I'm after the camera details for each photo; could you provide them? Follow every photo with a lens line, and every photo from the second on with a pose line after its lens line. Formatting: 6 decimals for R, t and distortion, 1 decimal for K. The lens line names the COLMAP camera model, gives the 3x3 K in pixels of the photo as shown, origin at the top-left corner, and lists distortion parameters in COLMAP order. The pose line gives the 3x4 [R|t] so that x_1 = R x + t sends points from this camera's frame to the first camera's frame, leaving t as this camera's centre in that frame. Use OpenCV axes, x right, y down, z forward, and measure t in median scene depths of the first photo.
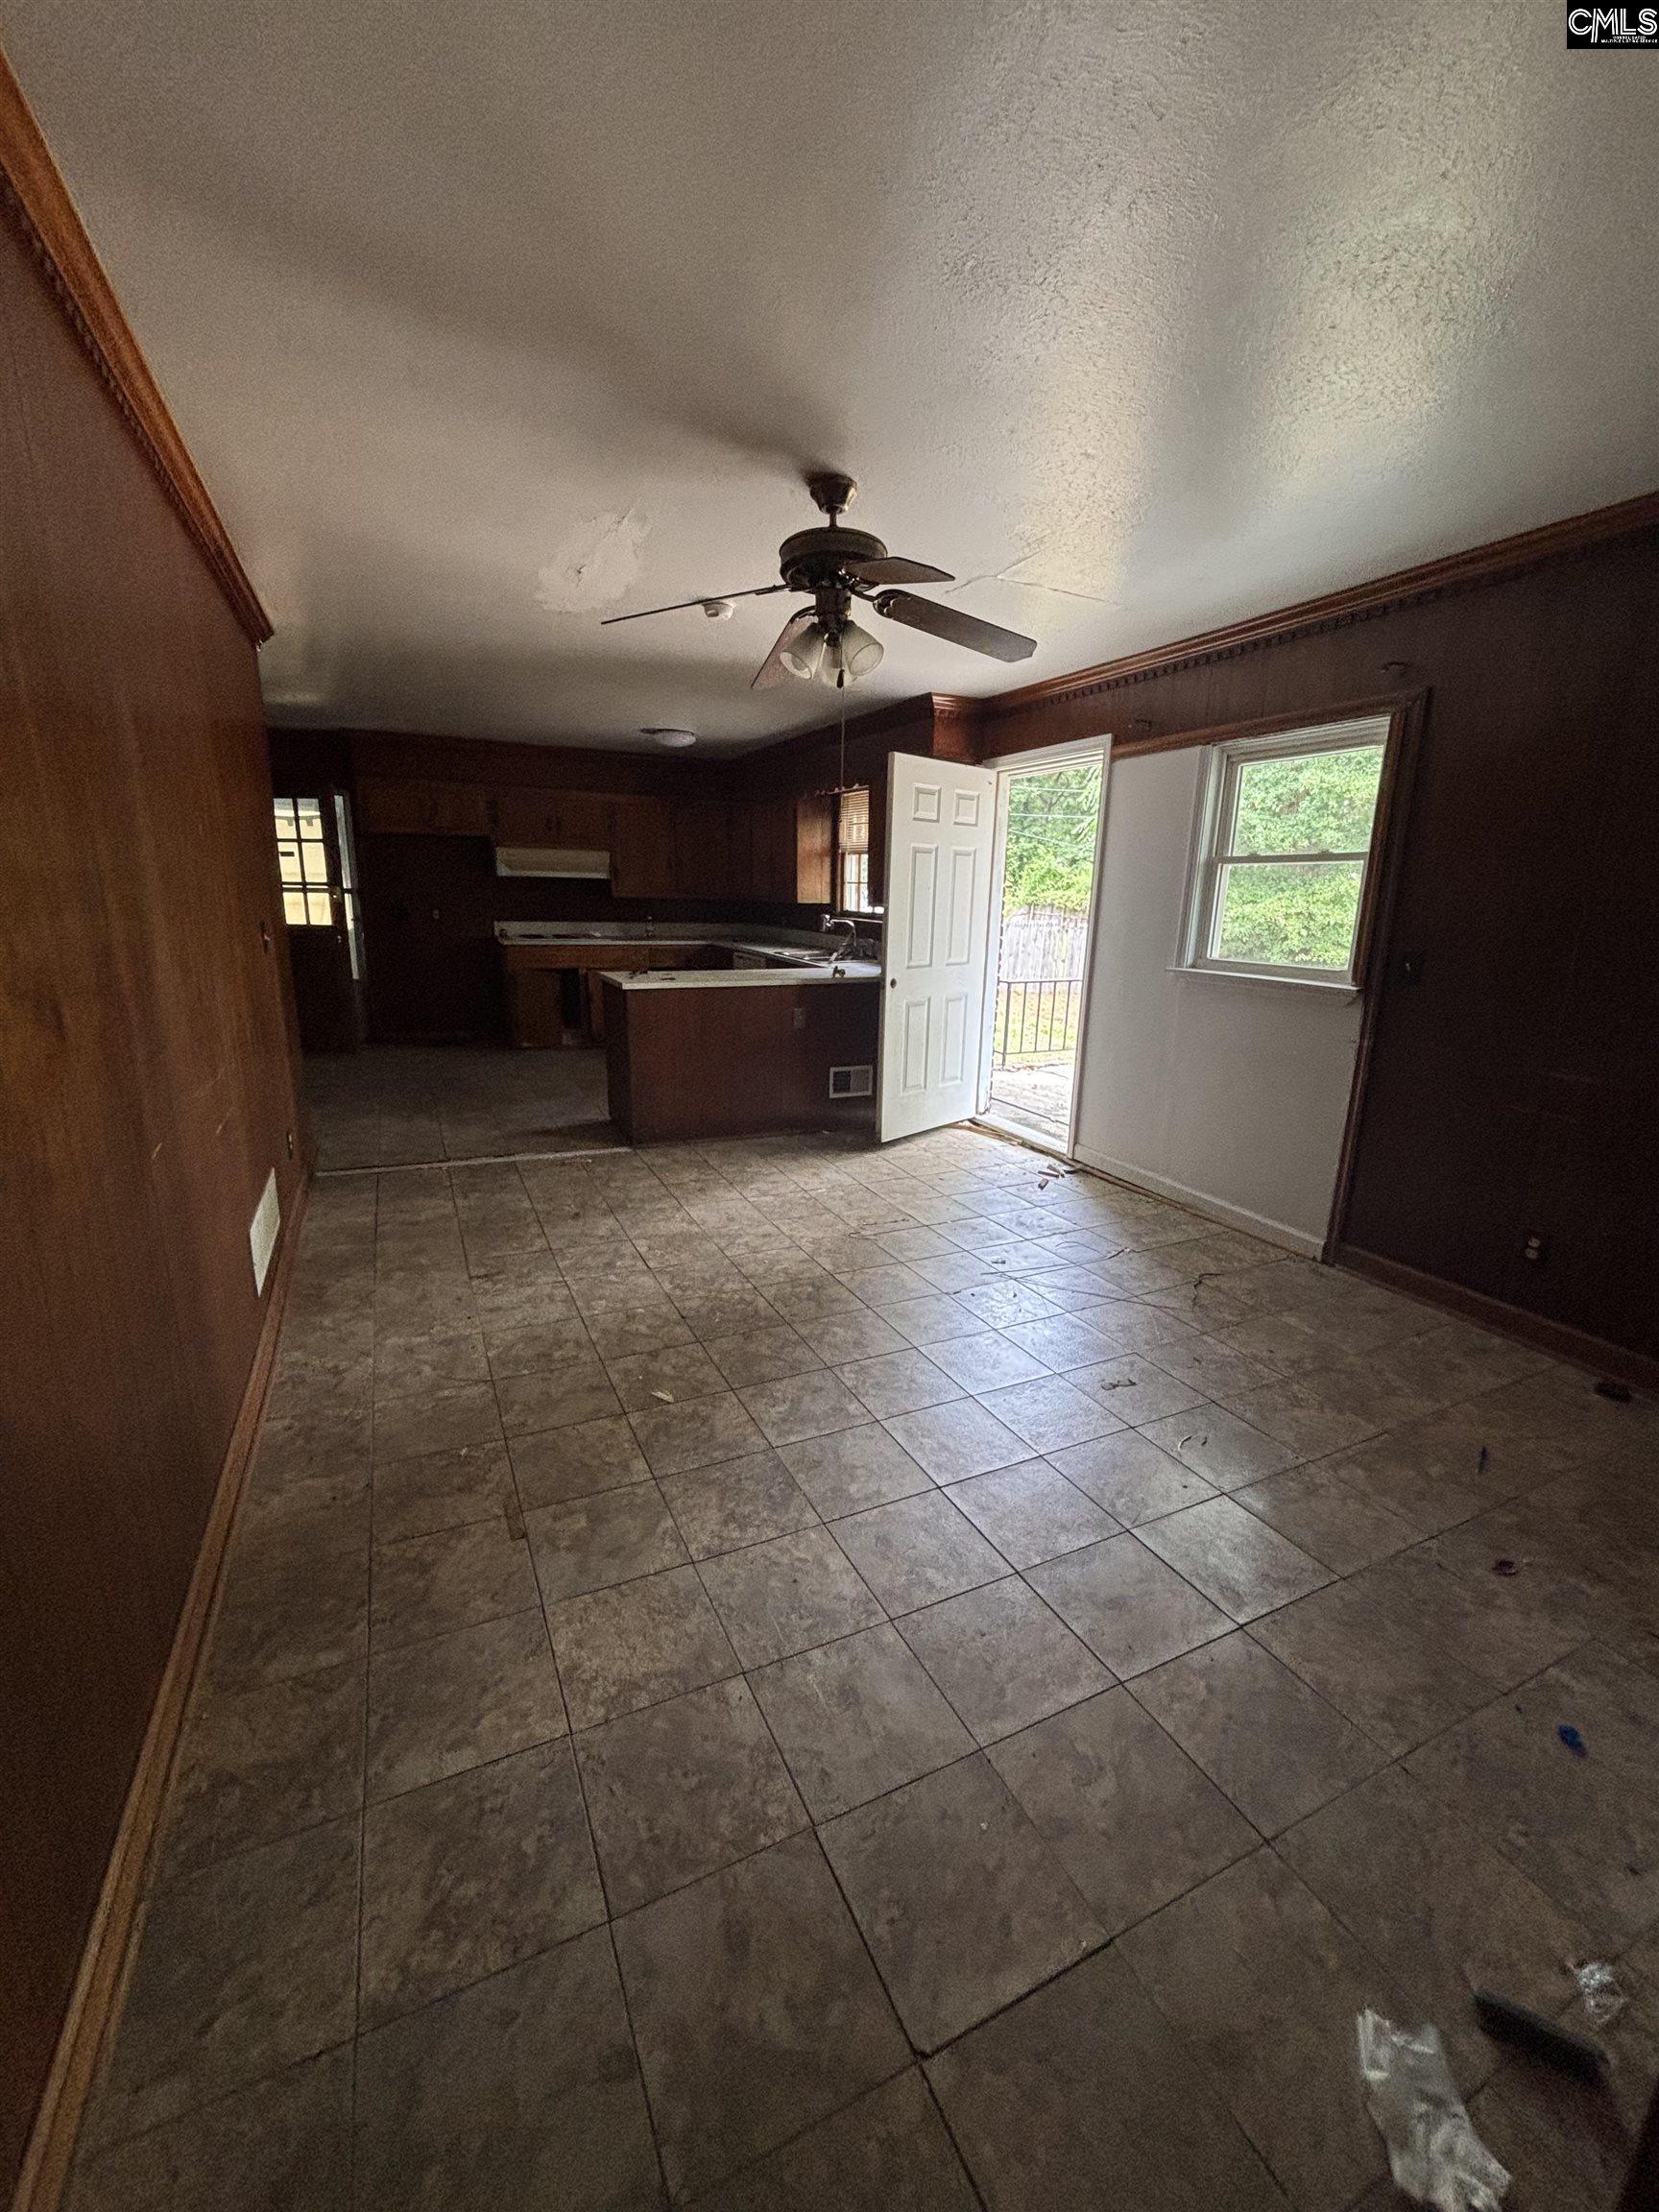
lens RADIAL K [[902.4, 0, 815.8], [0, 902.4, 1112.1], [0, 0, 1]] dist [0.004736, -0.000523]
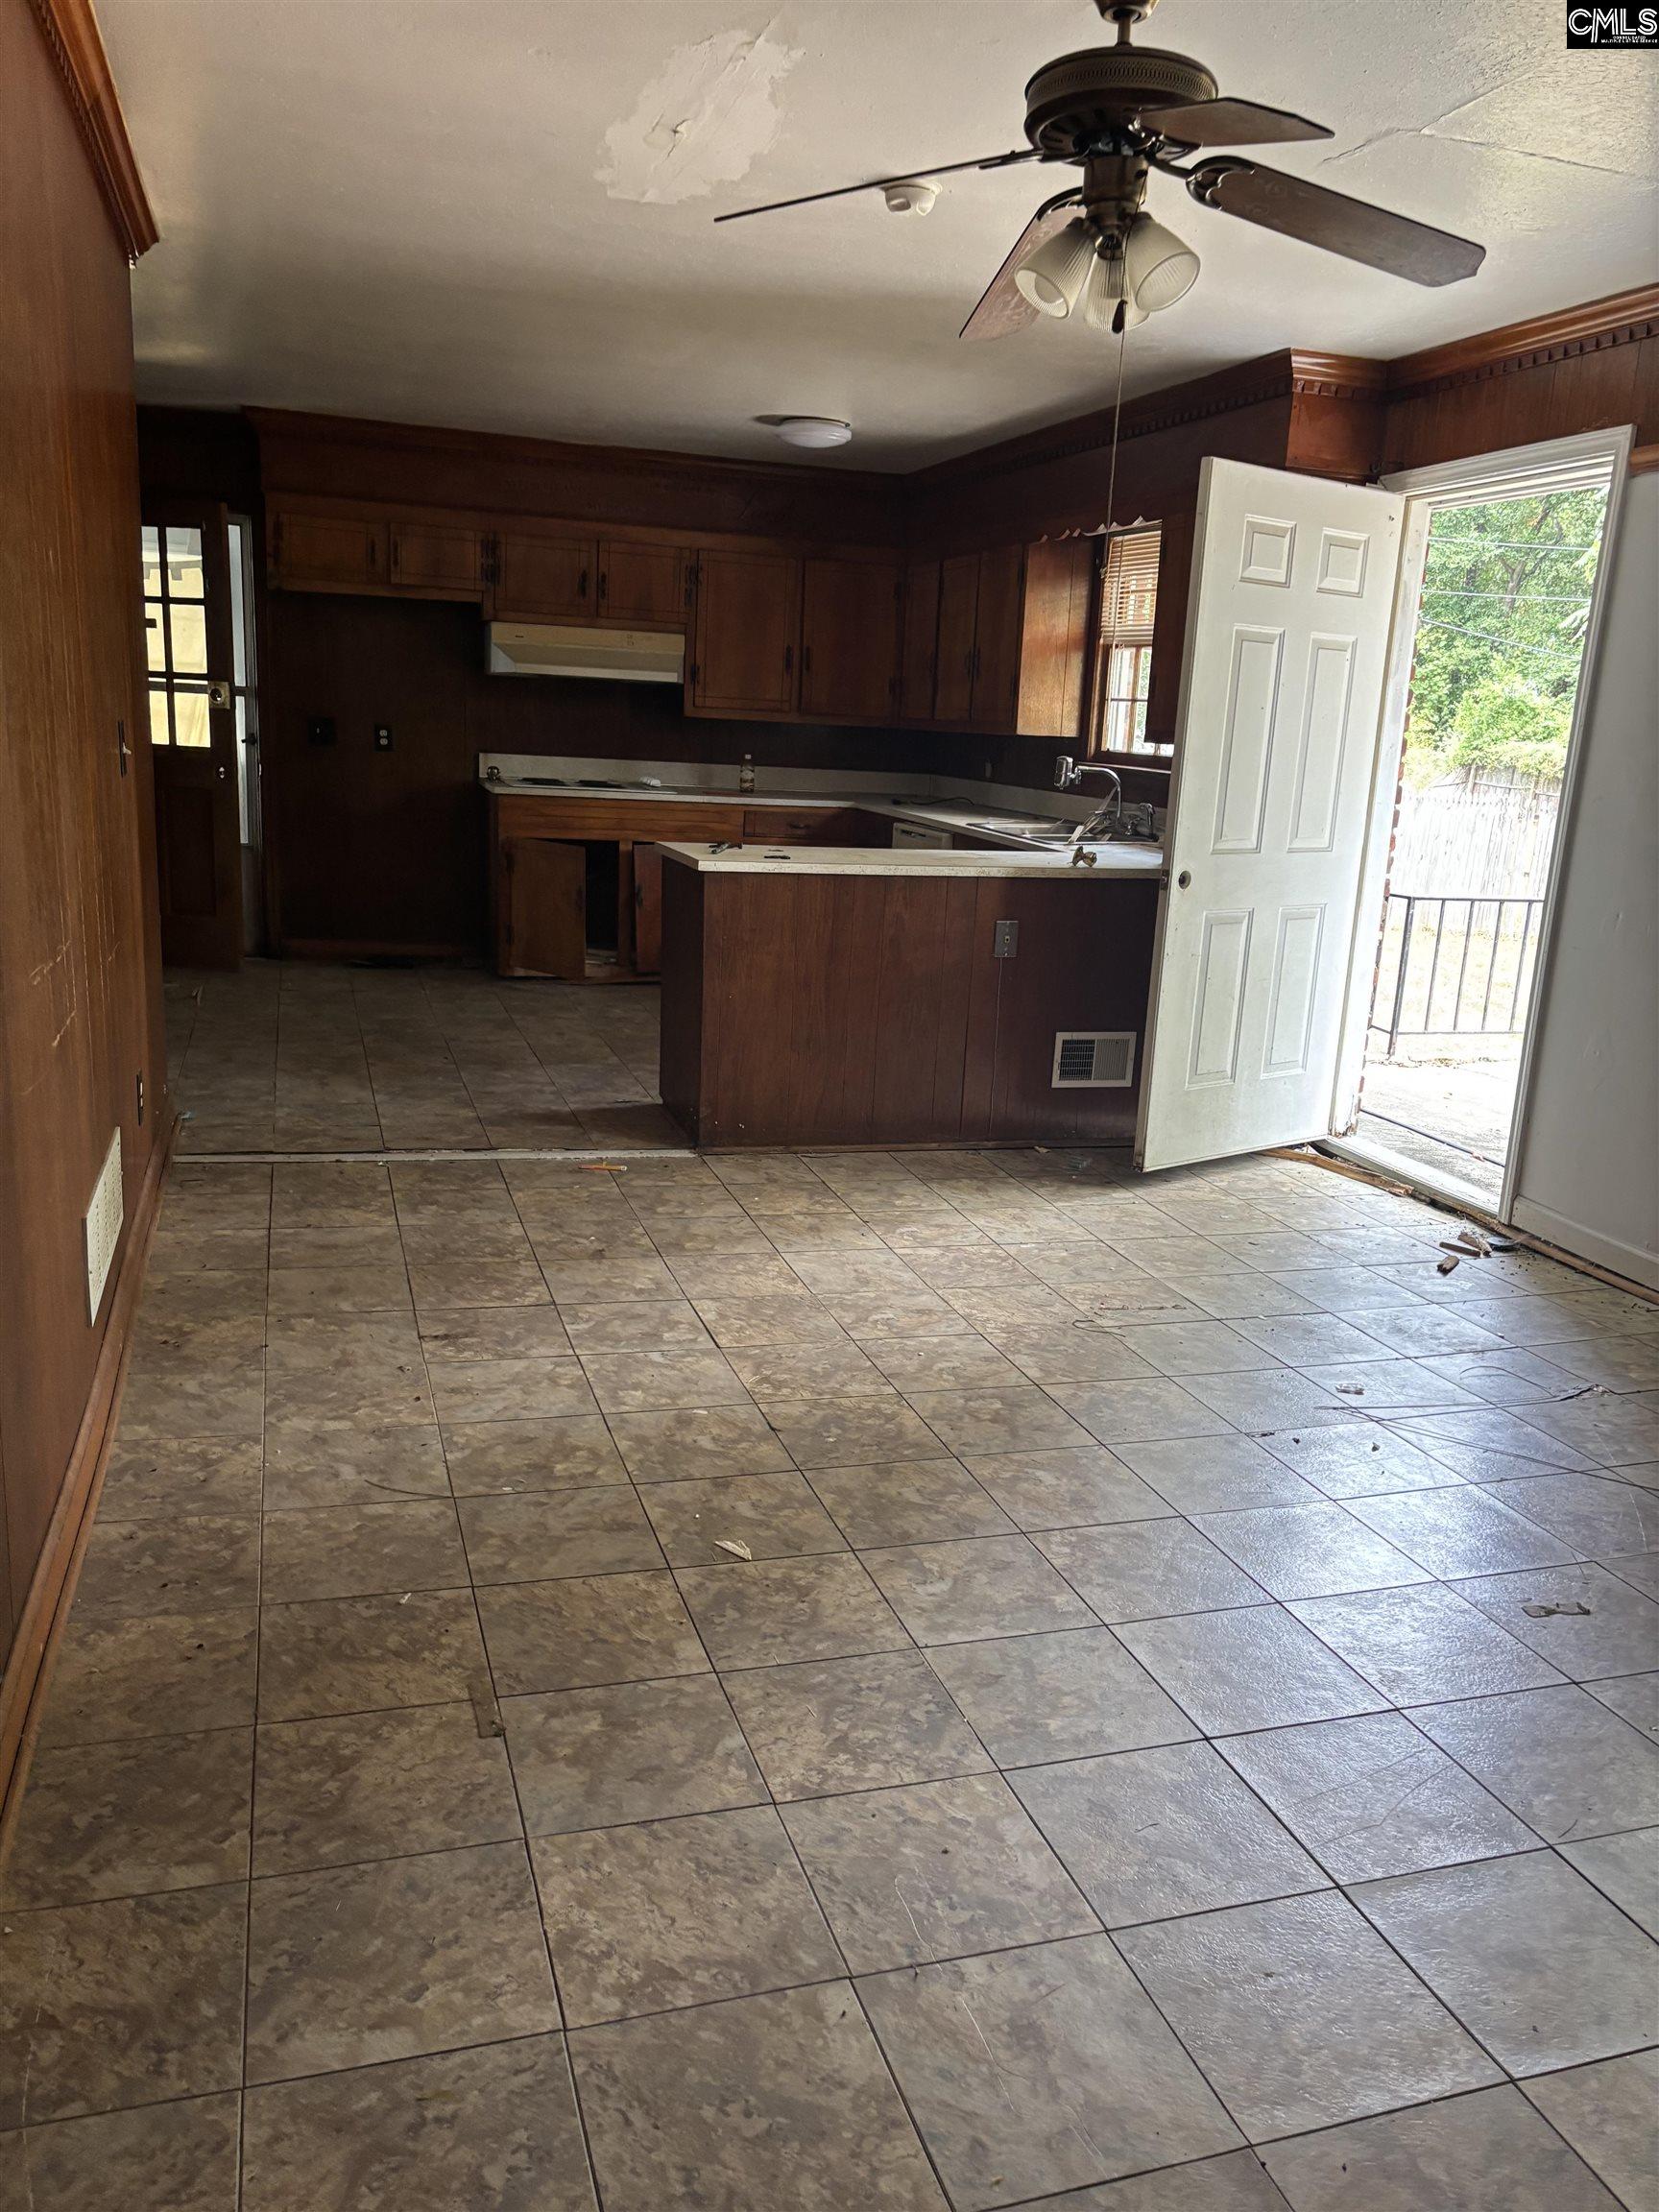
lens RADIAL K [[1669.5, 0, 824.0], [0, 1669.5, 1128.6], [0, 0, 1]] dist [0.041545, -0.035026]
pose [[0.990881, 0.060181, -0.120553, 0.001362], [-0.060726, 0.998154, -0.000852, 0.032133], [0.120279, 0.008165, 0.992707, -0.051678]]
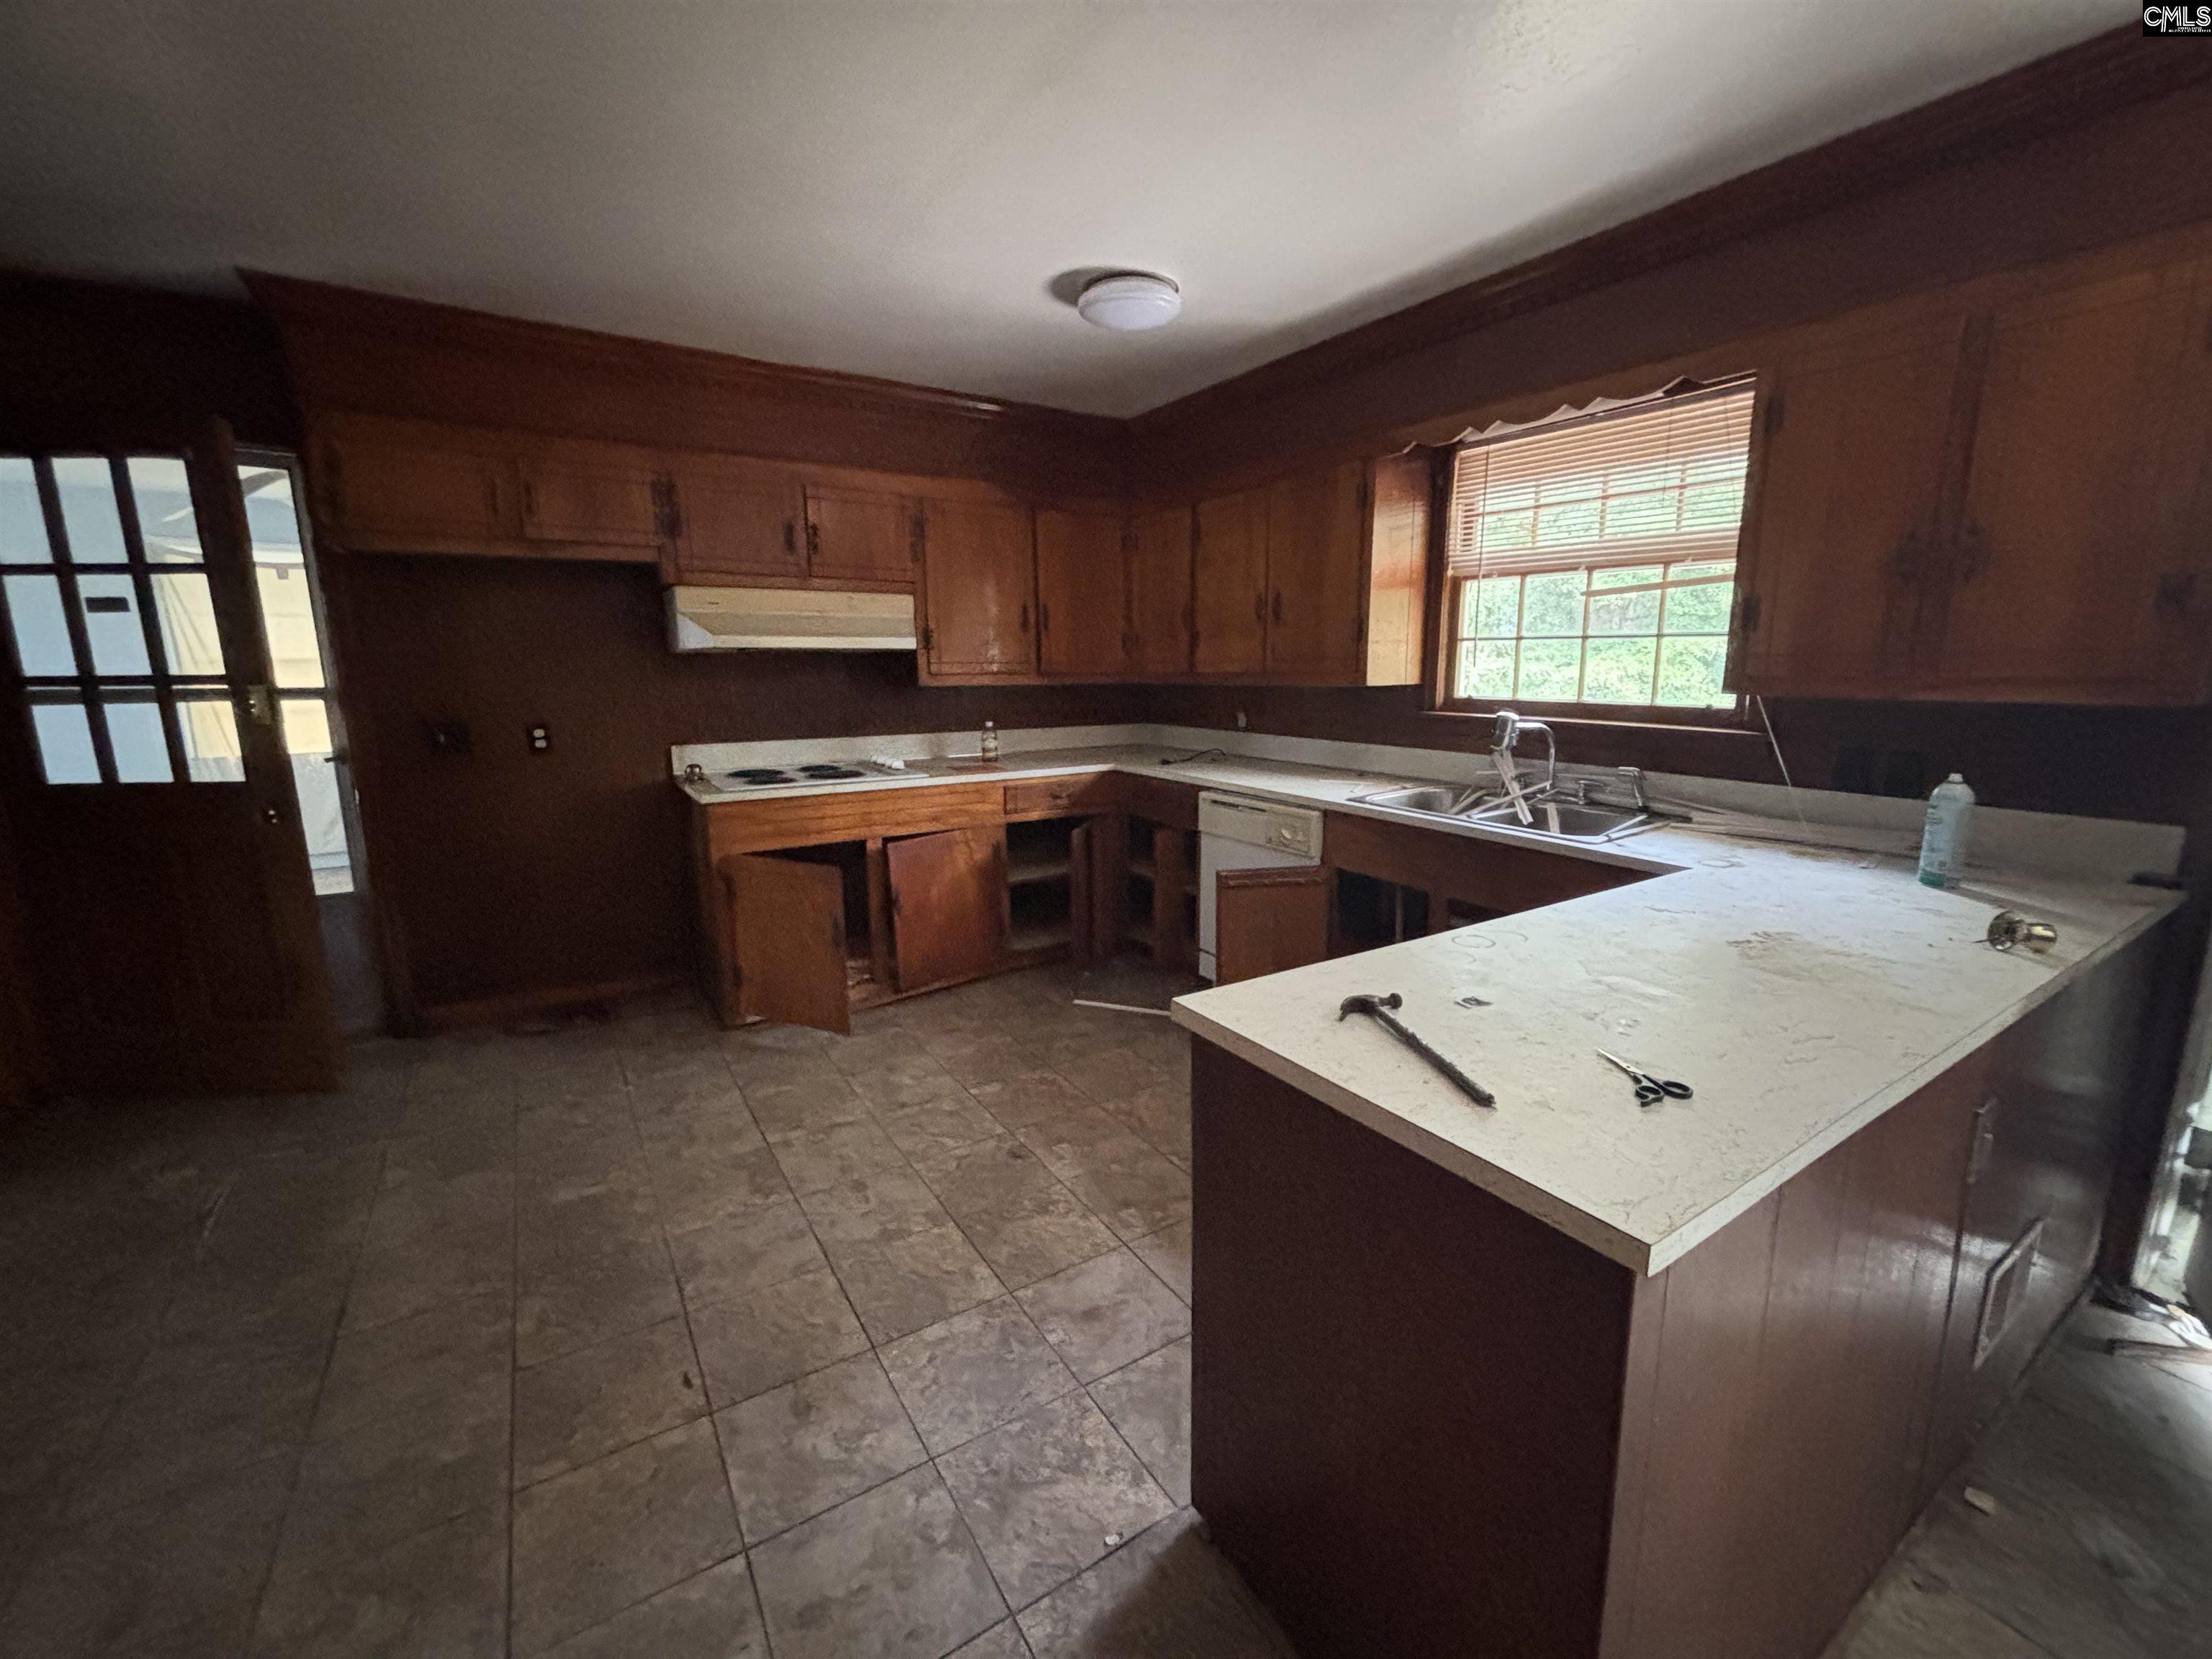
lens RADIAL K [[902.4, 0, 1109.4], [0, 902.4, 831.1], [0, 0, 1]] dist [0.004736, -0.000523]
pose [[0.991286, -0.050714, 0.121574, -0.465868], [0.057892, 0.996737, -0.056251, -0.310848], [-0.118325, 0.062799, 0.990987, 1.246797]]
